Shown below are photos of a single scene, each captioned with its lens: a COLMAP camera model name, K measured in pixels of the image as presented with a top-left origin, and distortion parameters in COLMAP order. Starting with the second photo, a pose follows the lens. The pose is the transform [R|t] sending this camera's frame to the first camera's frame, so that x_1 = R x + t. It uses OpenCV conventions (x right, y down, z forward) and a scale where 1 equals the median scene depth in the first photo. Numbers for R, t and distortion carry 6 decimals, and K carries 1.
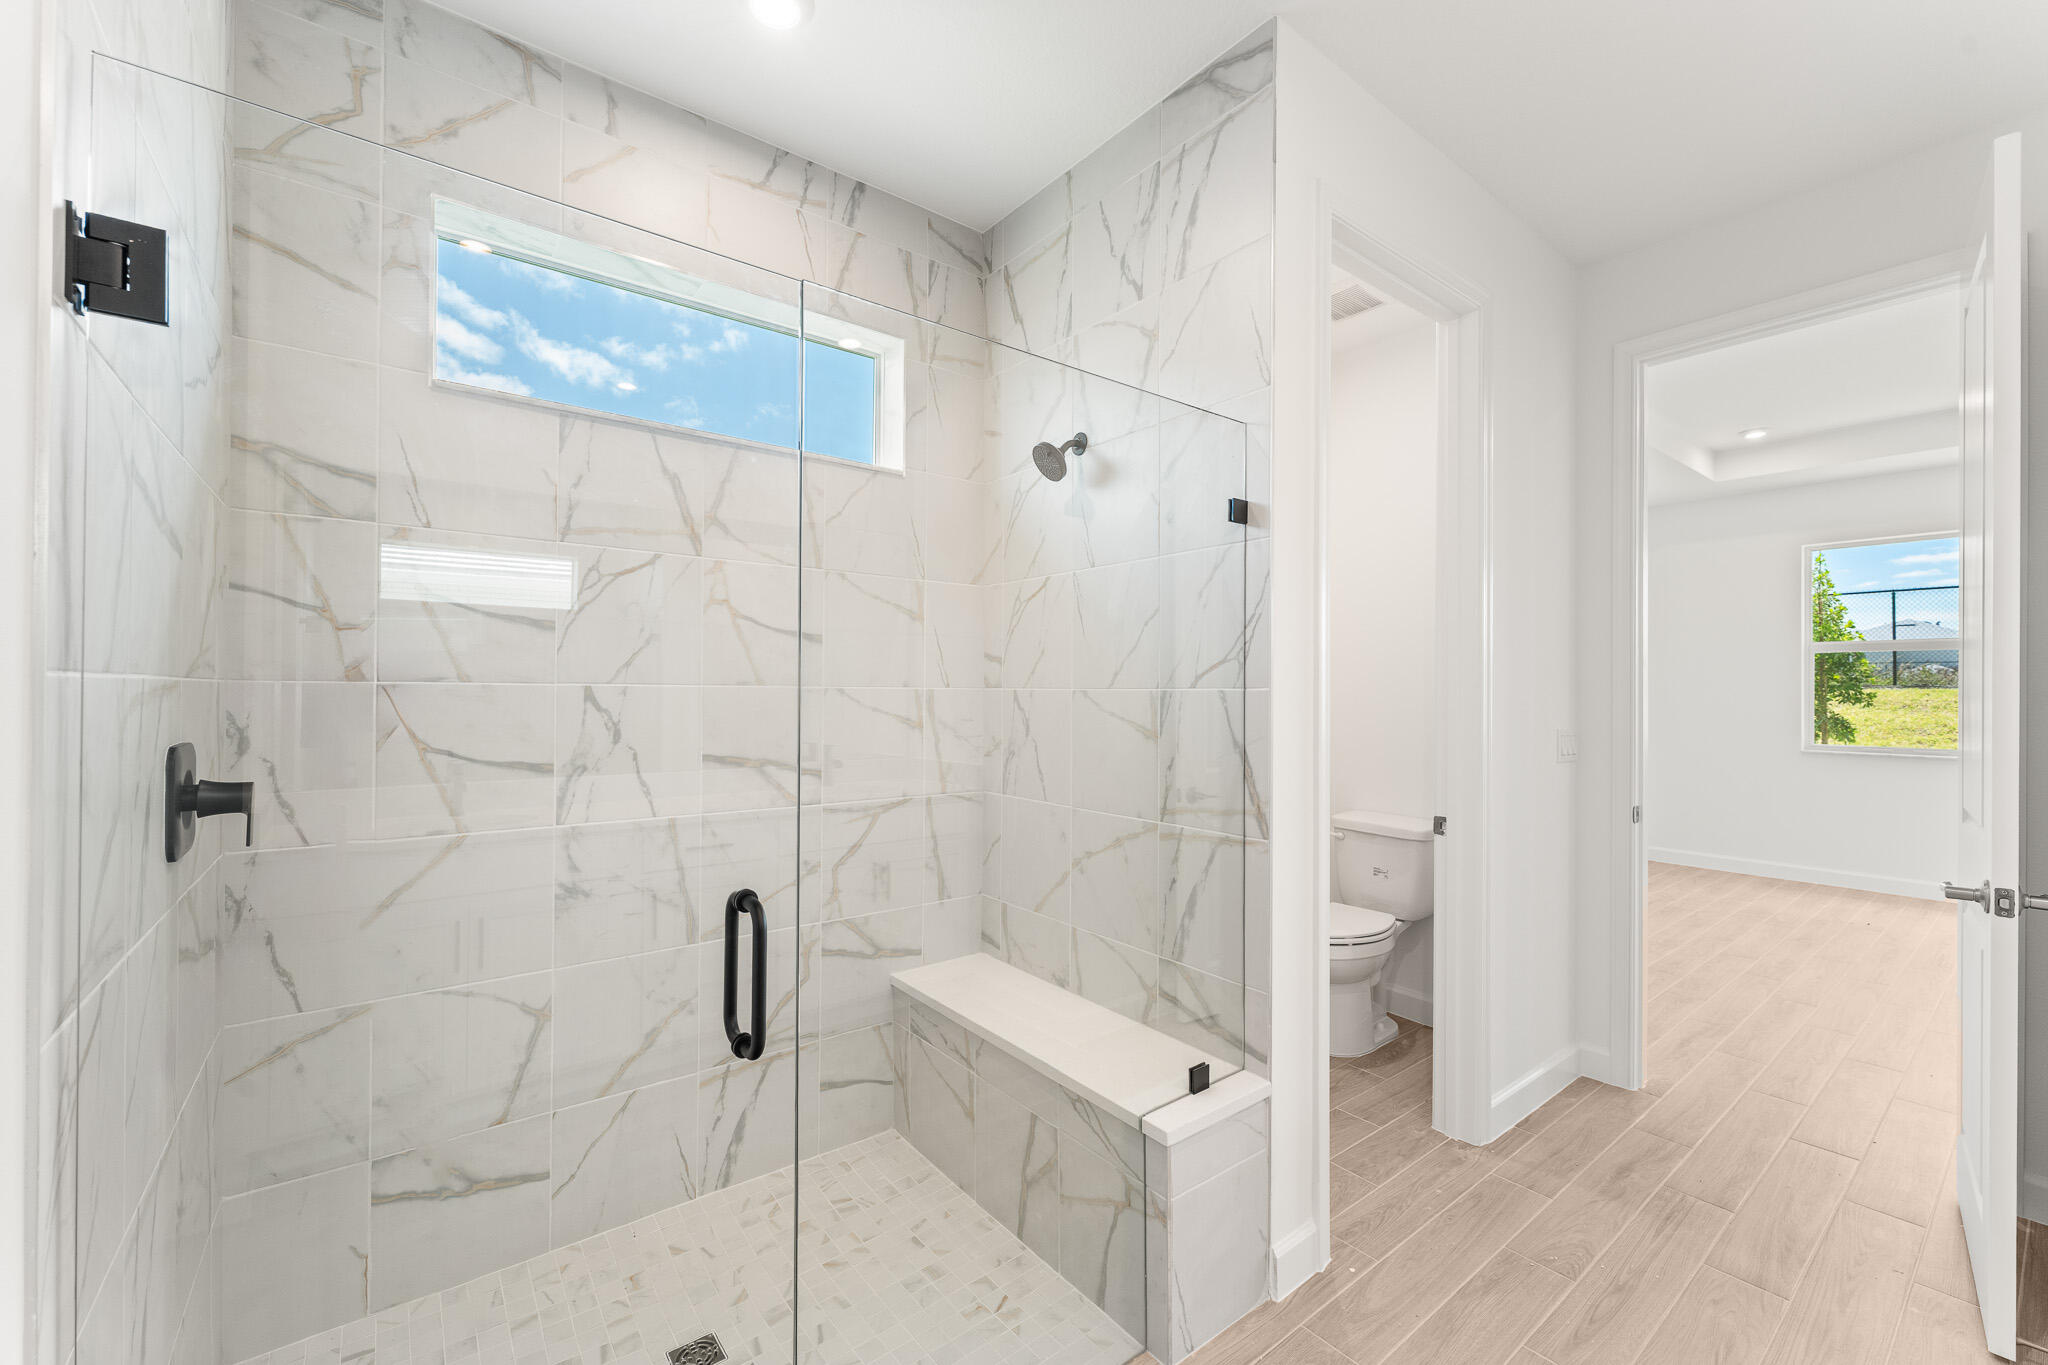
lens RADIAL K [[825.8, 0, 1022.8], [0, 825.8, 687.4], [0, 0, 1]] dist [-0.000311, -0.000177]
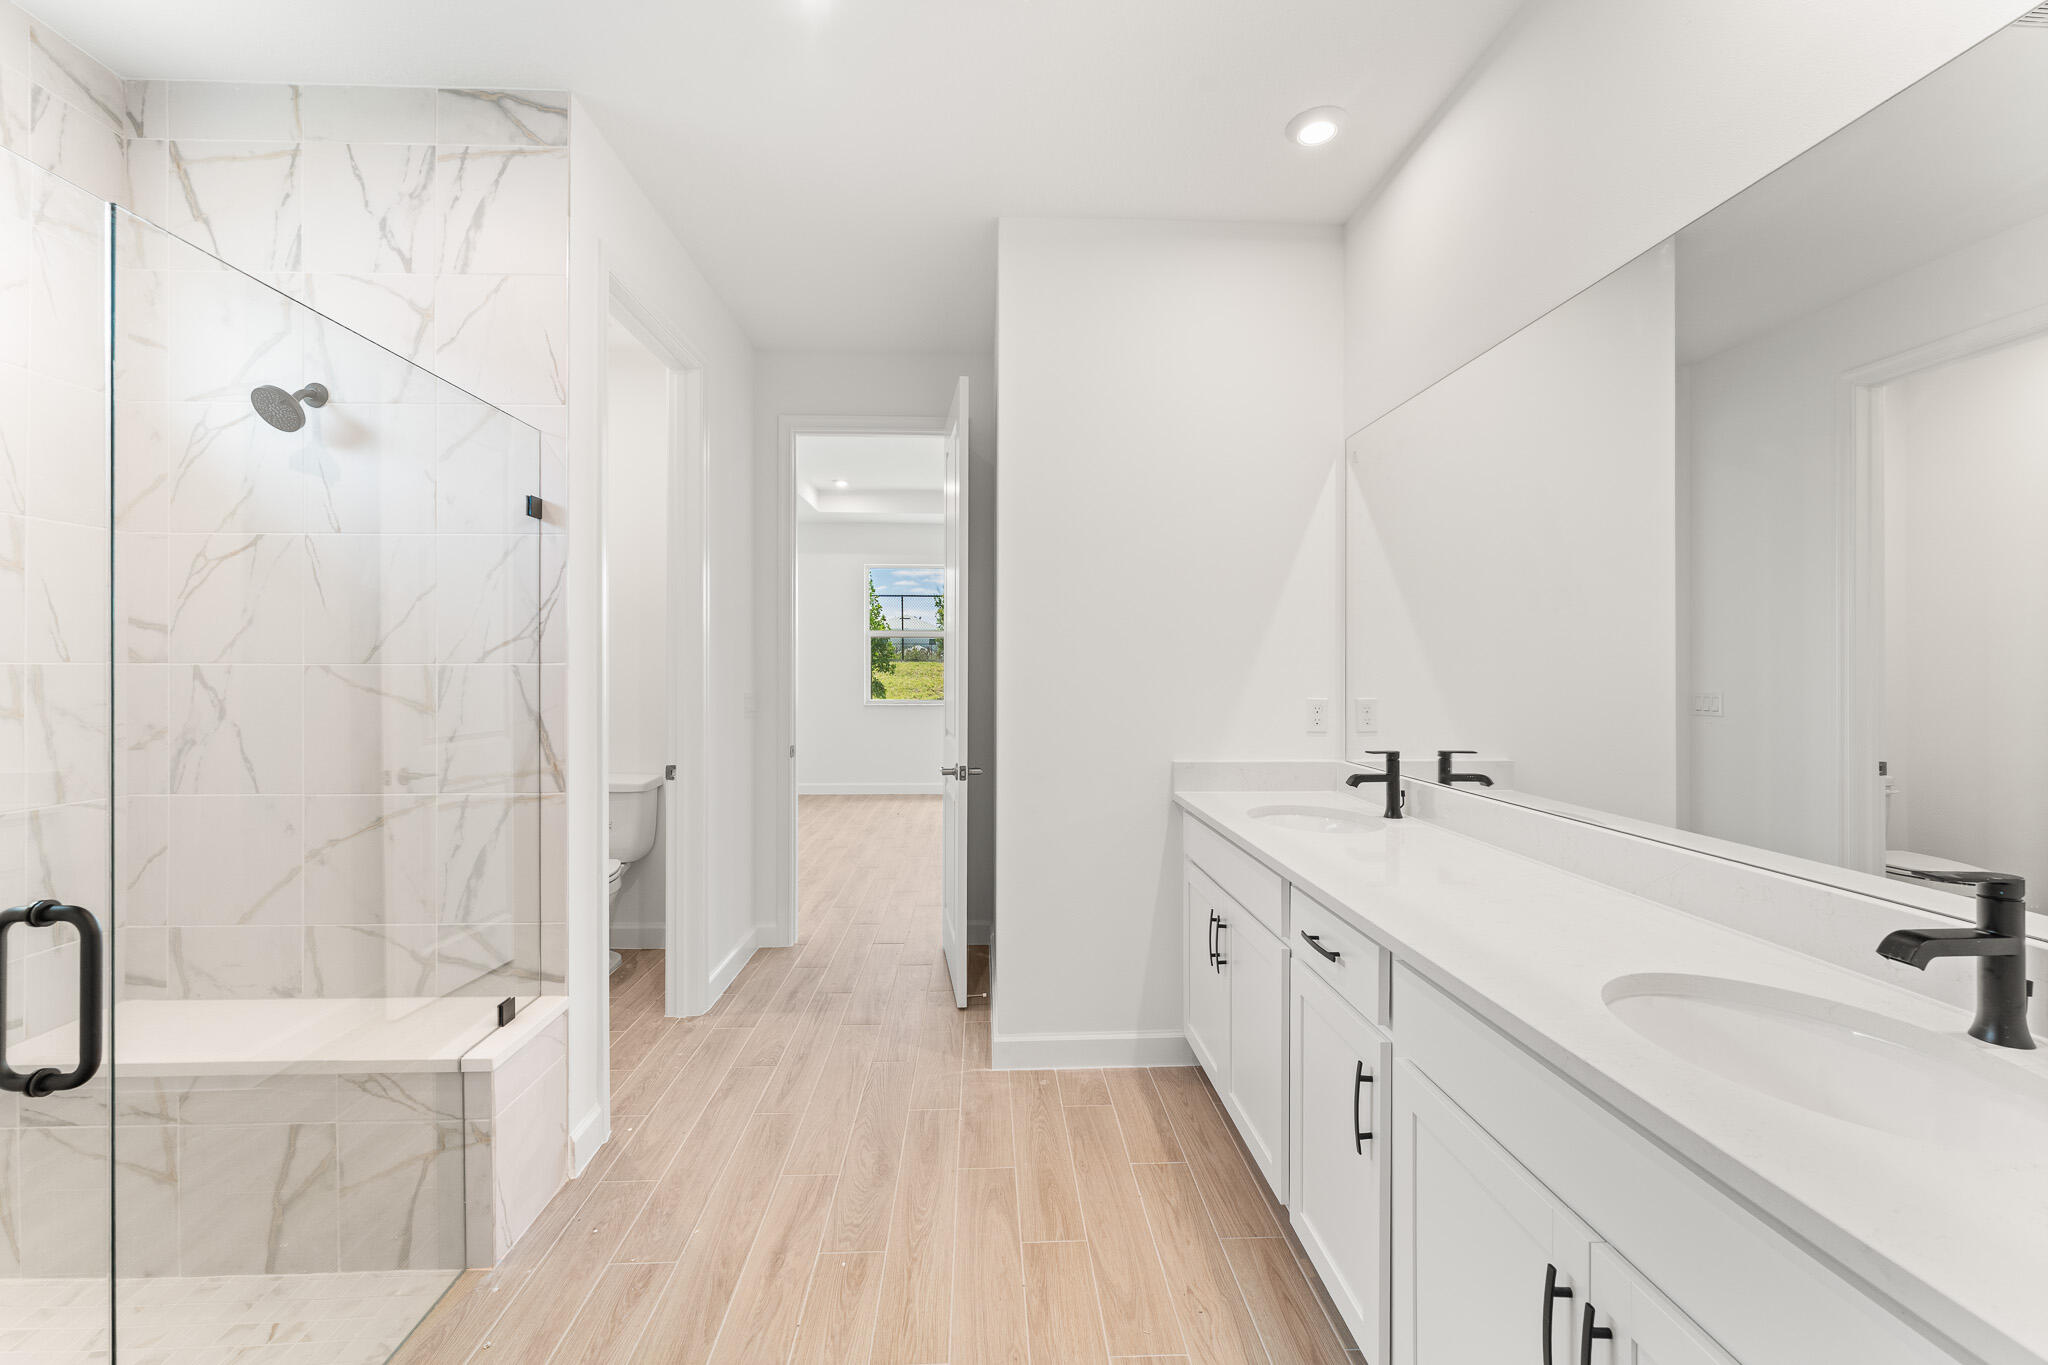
lens RADIAL K [[826.0, 0, 1020.2], [0, 826.0, 669.6], [0, 0, 1]] dist [-0.000776, -0.000071]
pose [[0.575205, -0.008799, 0.817962, -0.255365], [-0.000449, 0.999939, 0.011072, -0.002619], [-0.818009, -0.006736, 0.575166, -0.180229]]
